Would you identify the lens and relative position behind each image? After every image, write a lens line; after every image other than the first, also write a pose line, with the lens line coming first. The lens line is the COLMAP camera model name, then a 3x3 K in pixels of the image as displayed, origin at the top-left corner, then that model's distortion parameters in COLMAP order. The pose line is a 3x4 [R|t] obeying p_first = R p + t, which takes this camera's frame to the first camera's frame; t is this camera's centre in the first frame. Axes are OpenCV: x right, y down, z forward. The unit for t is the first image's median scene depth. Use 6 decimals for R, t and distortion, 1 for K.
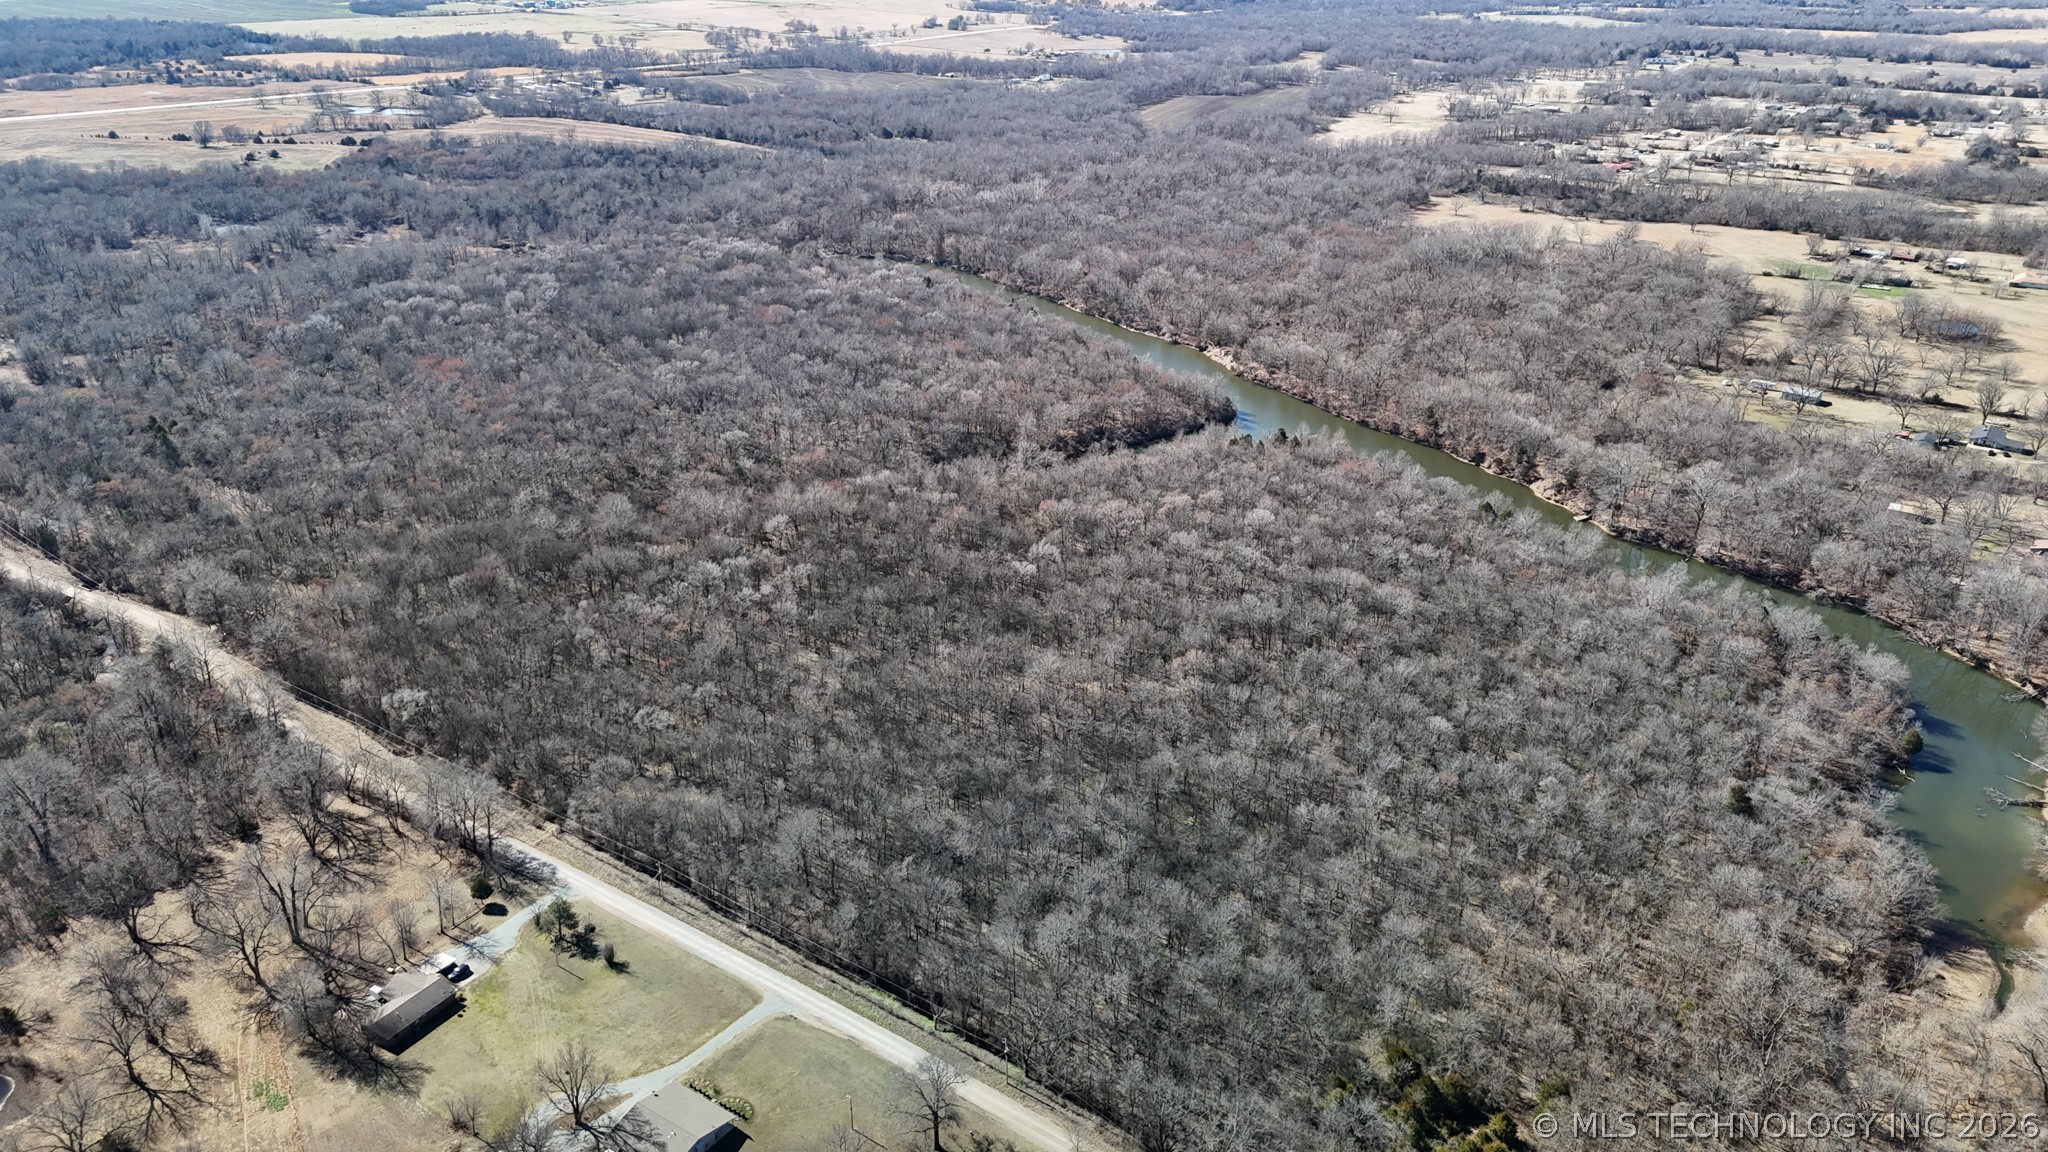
lens RADIAL K [[1506.1, 0, 1029.1], [0, 1506.1, 566.5], [0, 0, 1]] dist [0.076133, -0.069795]
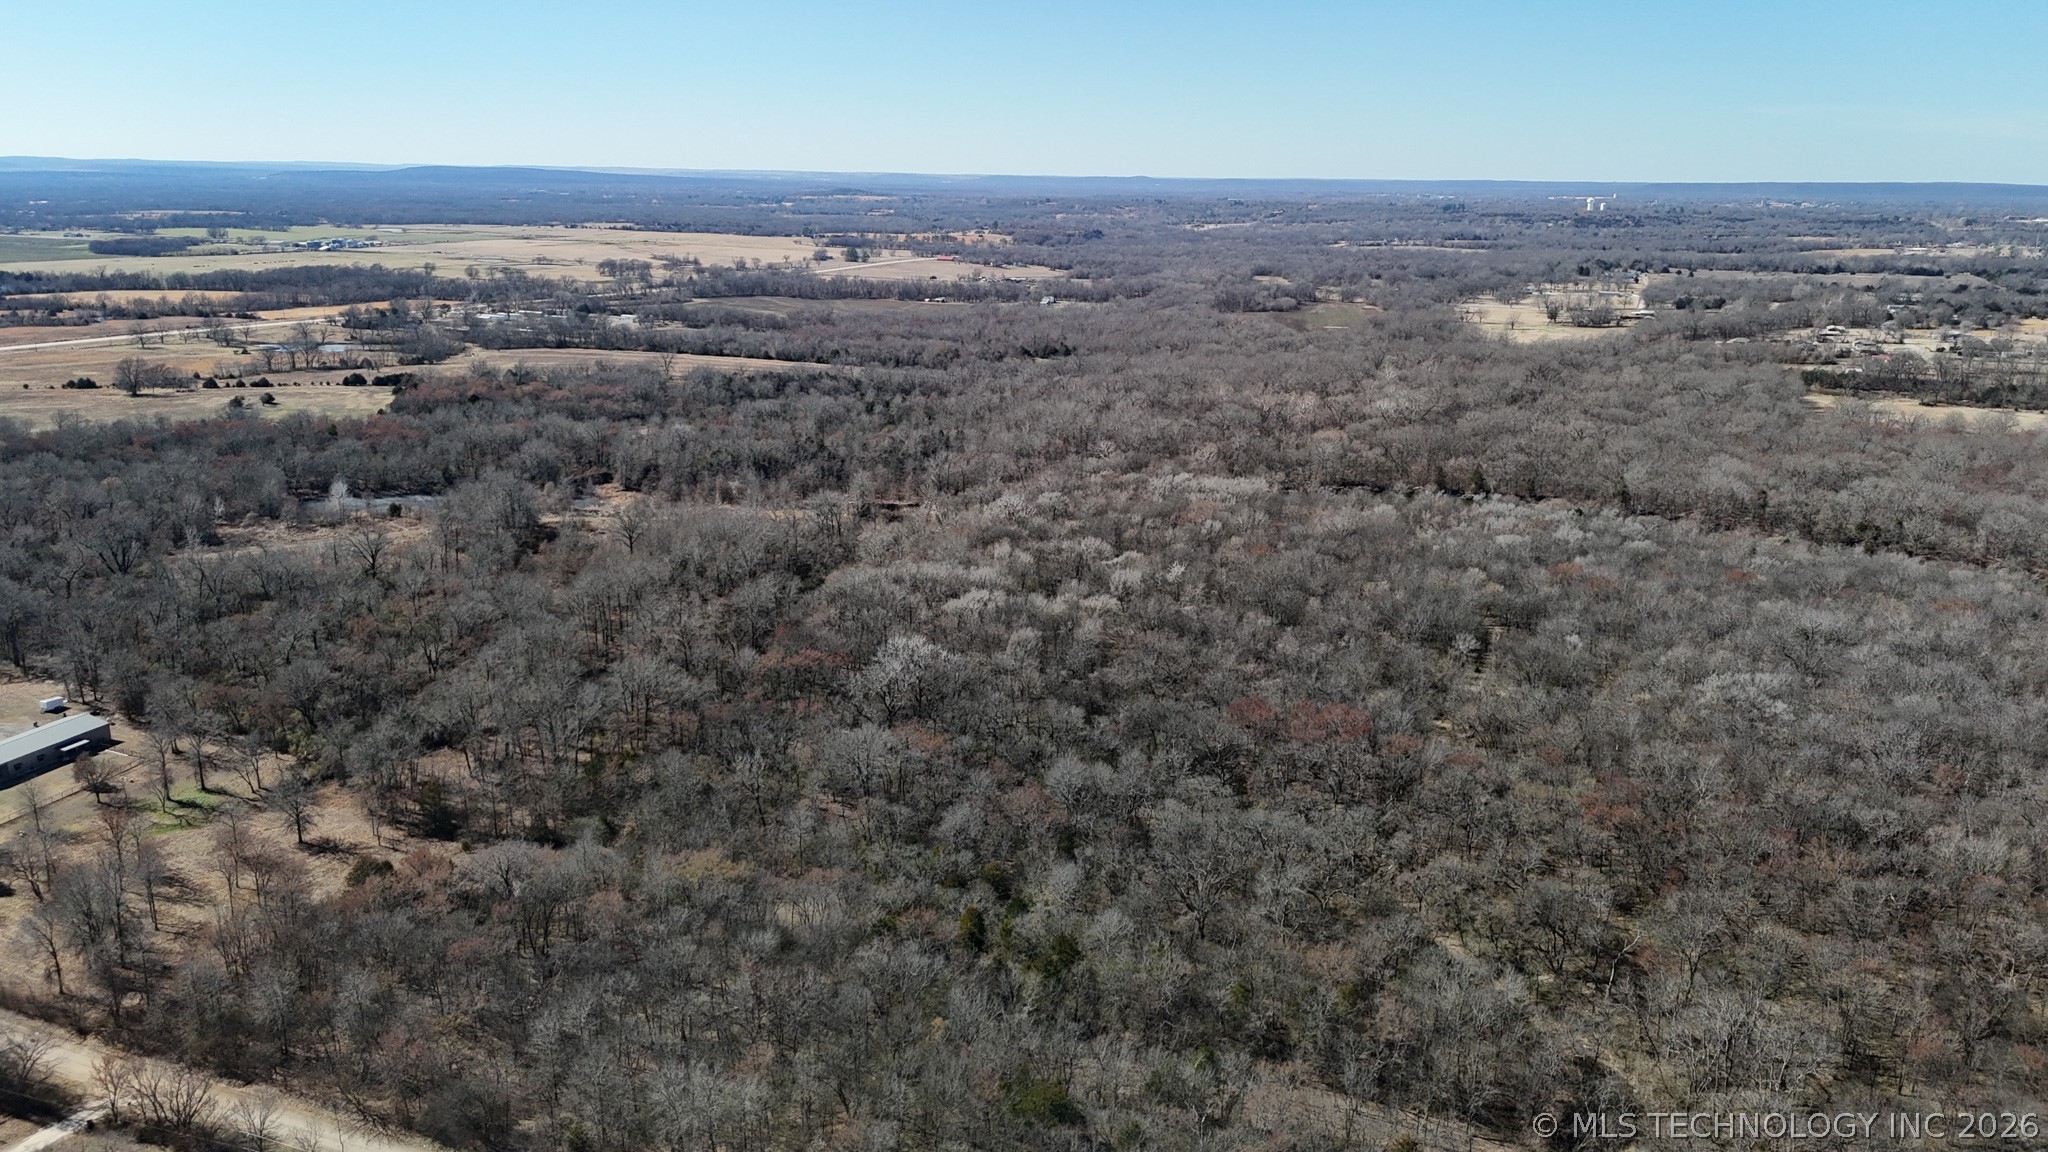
lens RADIAL K [[1506.1, 0, 1029.1], [0, 1506.1, 566.5], [0, 0, 1]] dist [0.076133, -0.069795]
pose [[0.971190, -0.061306, 0.230284, -0.243927], [0.097339, 0.984106, -0.148528, -0.048368], [-0.217518, 0.166665, 0.961722, 0.219175]]
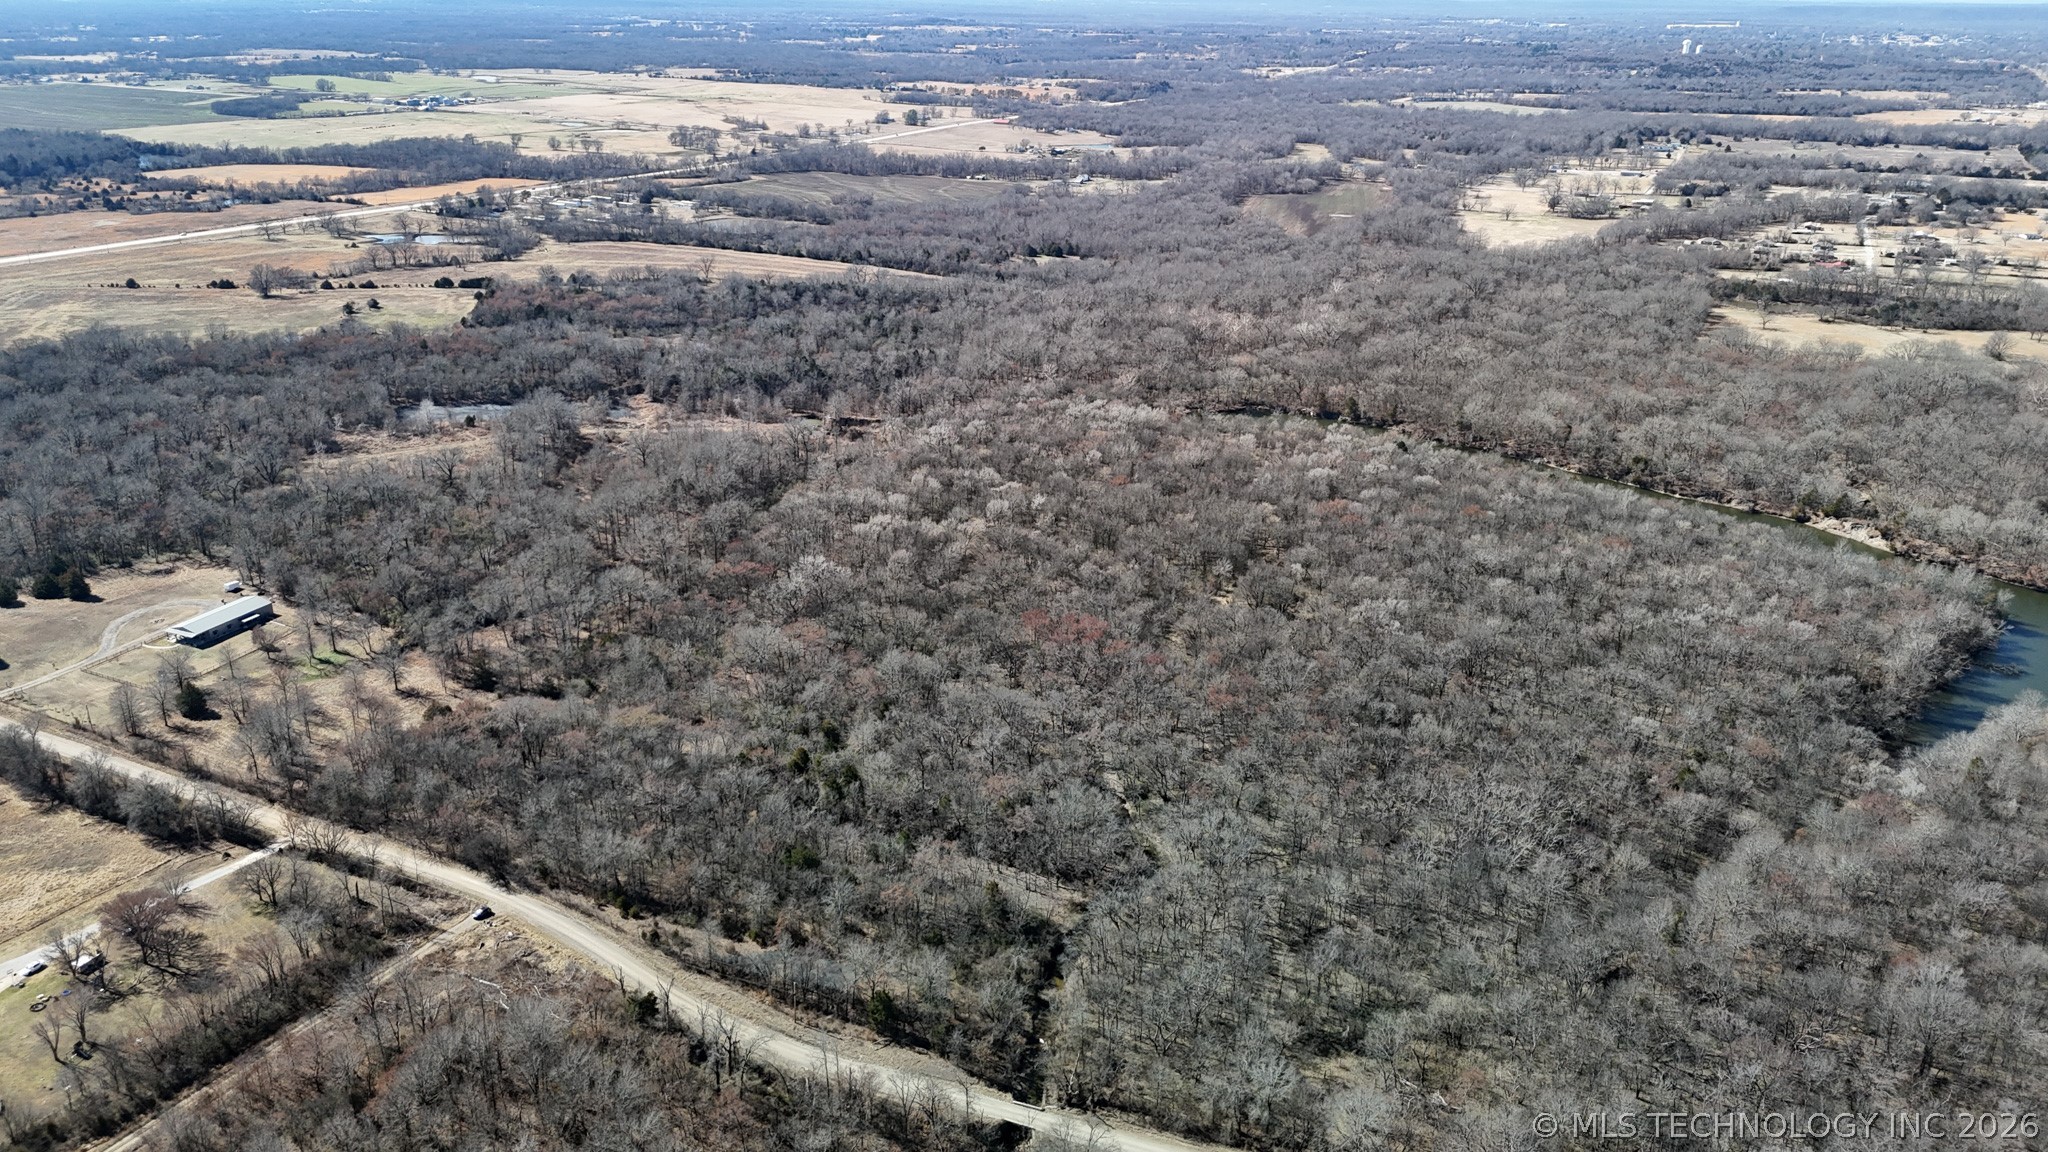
lens RADIAL K [[1506.1, 0, 1029.1], [0, 1506.1, 566.5], [0, 0, 1]] dist [0.076133, -0.069795]
pose [[0.985016, -0.060261, 0.161592, -0.216064], [0.067880, 0.996807, -0.042045, -0.054682], [-0.158543, 0.052383, 0.985962, 0.116886]]
